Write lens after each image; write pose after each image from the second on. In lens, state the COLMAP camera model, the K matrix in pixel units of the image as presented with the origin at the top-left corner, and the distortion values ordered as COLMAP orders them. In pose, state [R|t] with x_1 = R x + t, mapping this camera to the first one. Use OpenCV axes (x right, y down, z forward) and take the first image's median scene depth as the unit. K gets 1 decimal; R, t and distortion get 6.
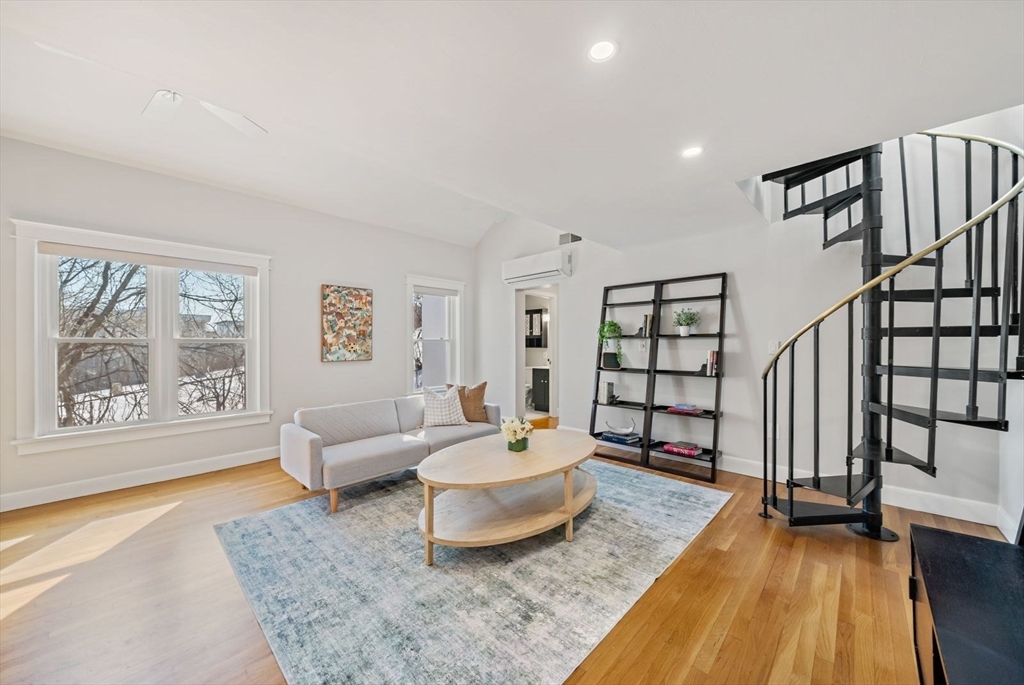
lens RADIAL K [[373.7, 0, 521.0], [0, 373.7, 344.6], [0, 0, 1]] dist [-0.003956, -0.000343]
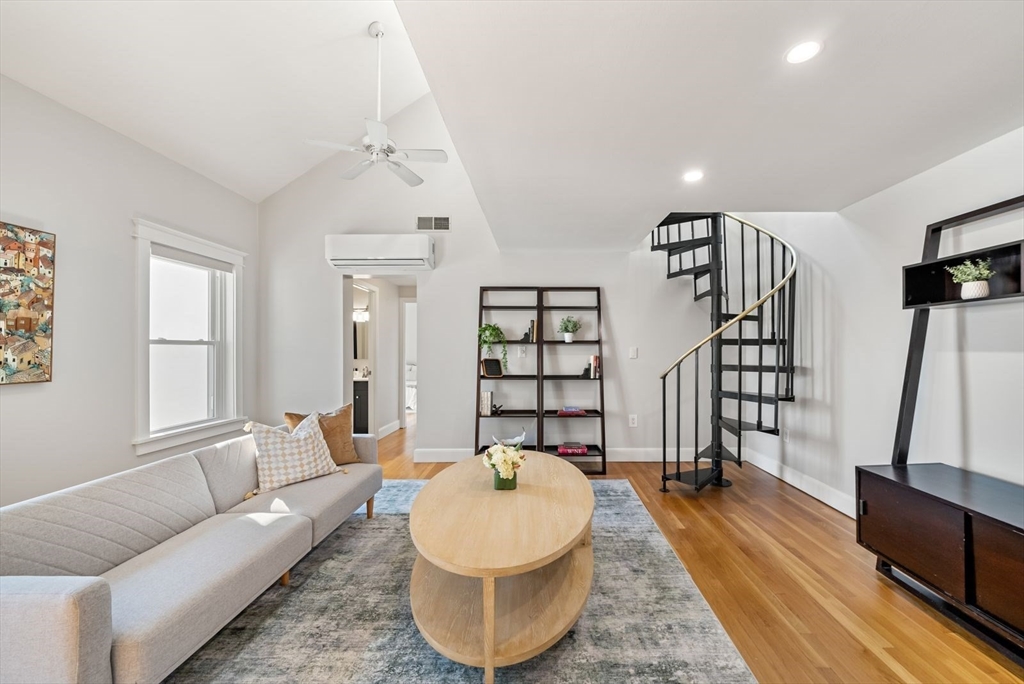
lens RADIAL K [[373.7, 0, 548.7], [0, 373.7, 349.6], [0, 0, 1]] dist [-0.003956, -0.000343]
pose [[0.722342, 0.003744, 0.691526, -0.352893], [-0.000746, 0.999989, -0.004634, 0.003107], [-0.691536, 0.002831, 0.722337, 0.287151]]
